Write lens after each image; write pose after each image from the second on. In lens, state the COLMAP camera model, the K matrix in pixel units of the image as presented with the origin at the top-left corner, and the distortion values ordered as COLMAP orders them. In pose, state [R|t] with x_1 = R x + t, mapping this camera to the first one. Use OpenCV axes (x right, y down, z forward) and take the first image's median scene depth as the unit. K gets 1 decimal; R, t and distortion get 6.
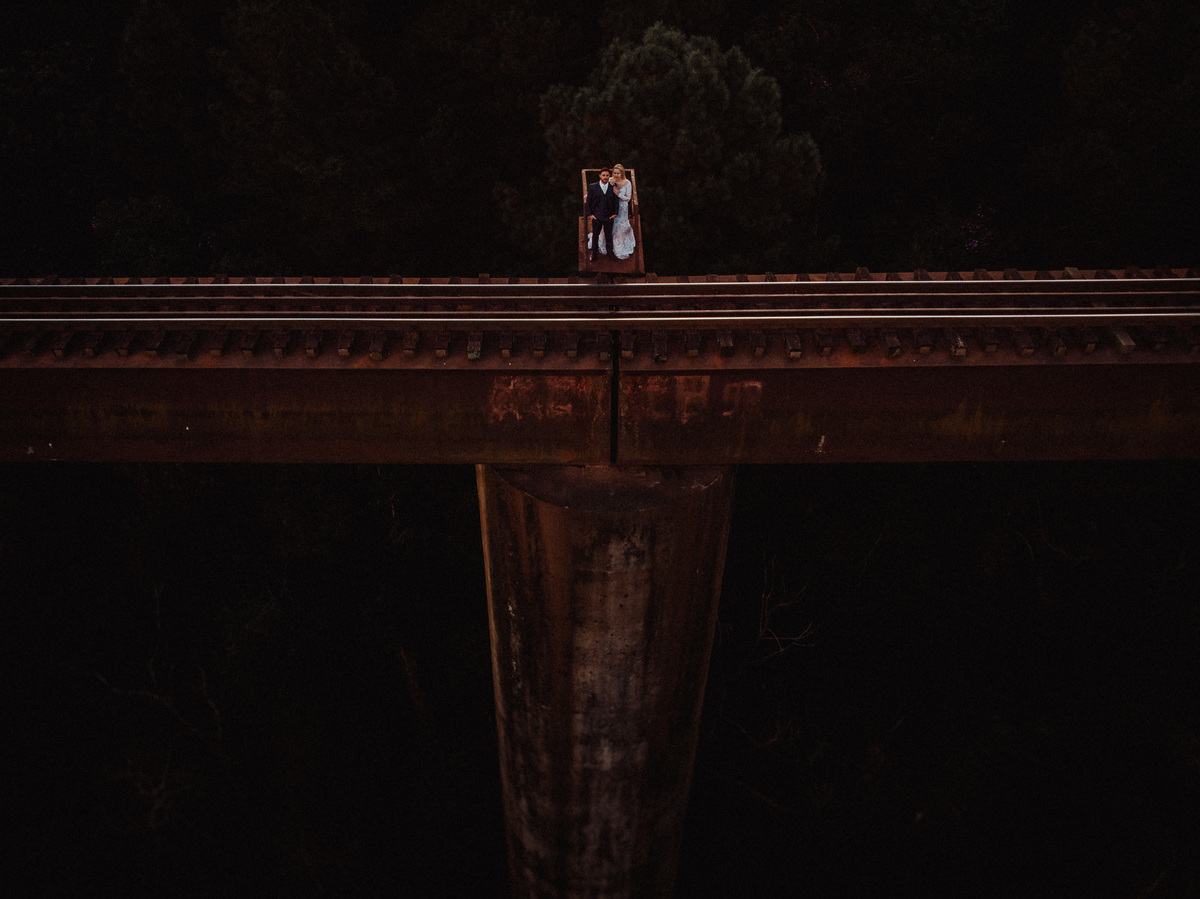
lens RADIAL K [[964.2, 0, 554.4], [0, 964.2, 461.8], [0, 0, 1]] dist [0.001160, -0.012676]
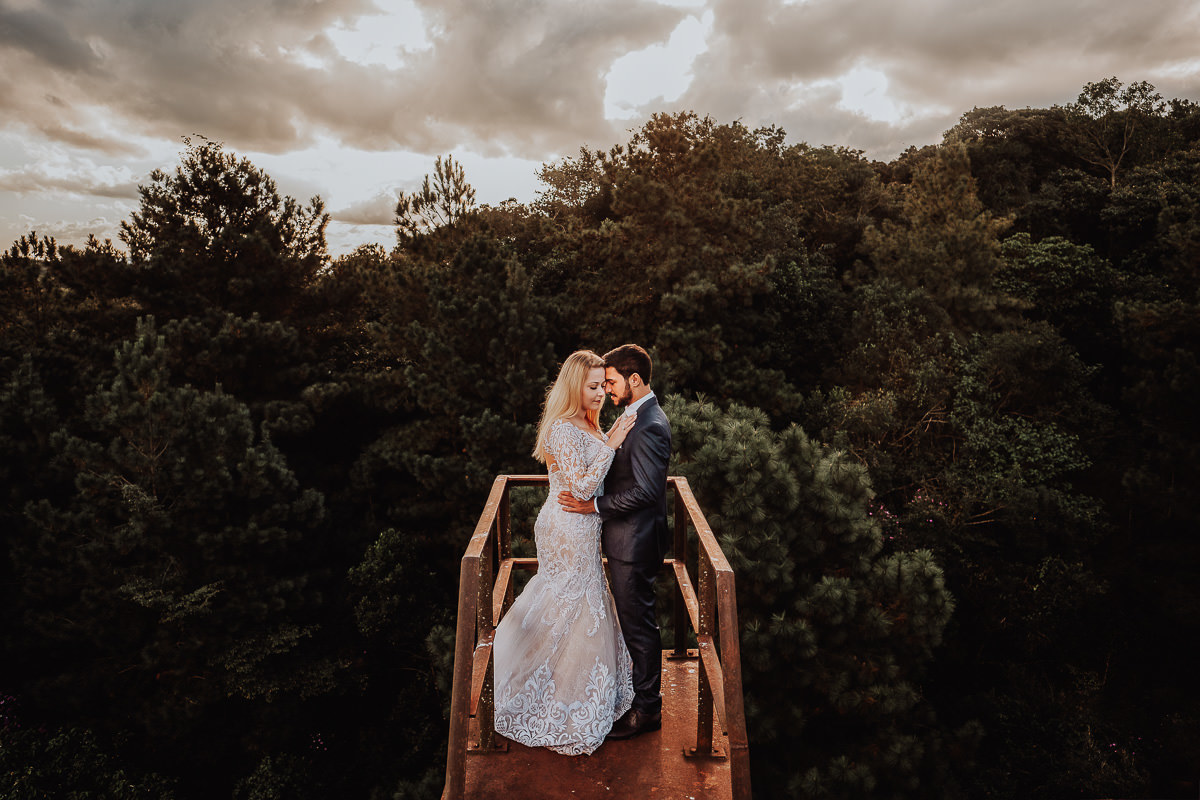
lens RADIAL K [[805.5, 0, 598.7], [0, 805.5, 419.2], [0, 0, 1]] dist [-0.015134, 0.001093]
pose [[0.998955, 0.032876, 0.031762, 0.054621], [-0.010278, 0.838560, -0.544713, -0.208816], [-0.044543, 0.543817, 0.838021, 0.862116]]
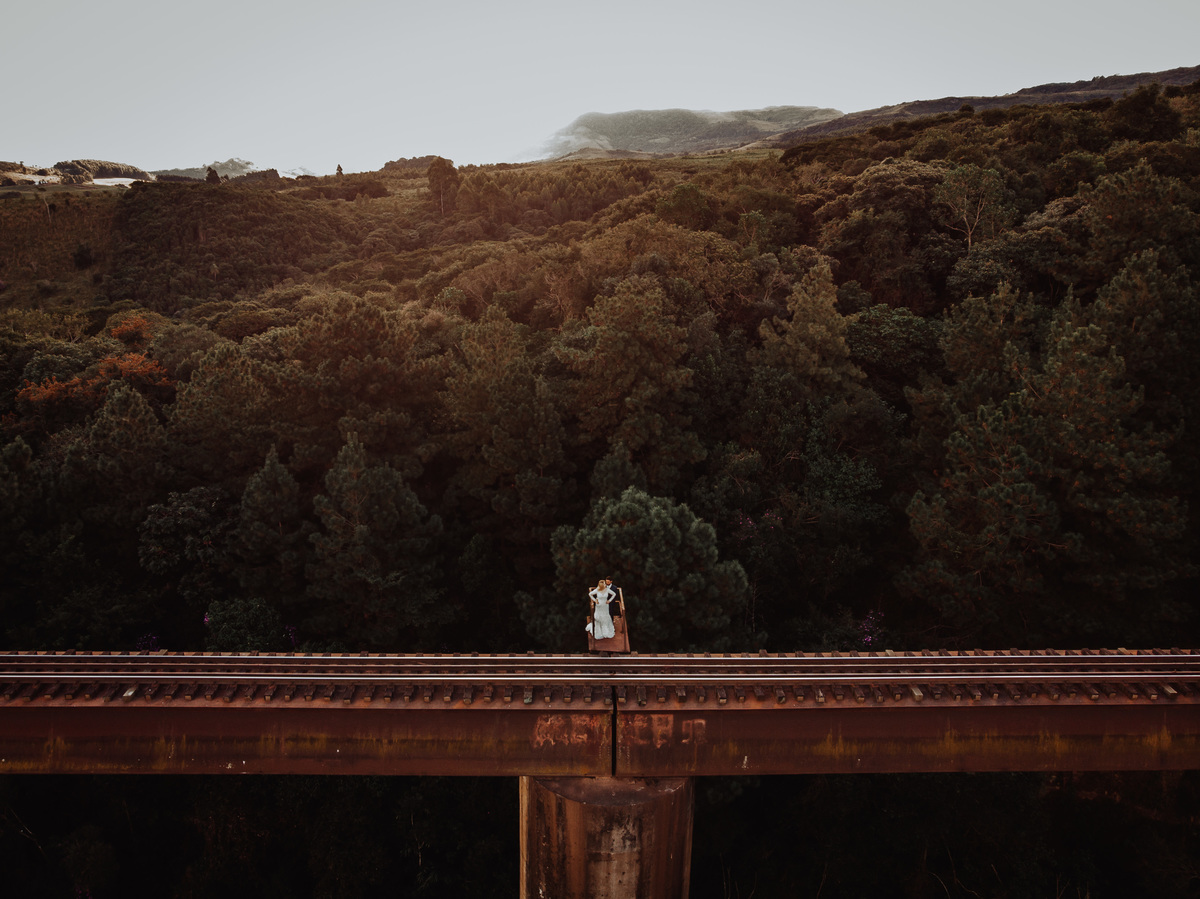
lens RADIAL K [[964.2, 0, 569.8], [0, 964.2, 421.2], [0, 0, 1]] dist [0.001160, -0.012676]
pose [[0.999026, 0.017017, 0.040707, -0.079525], [0.002262, 0.901662, -0.432435, 0.154236], [-0.044063, 0.432106, 0.900746, -0.618161]]
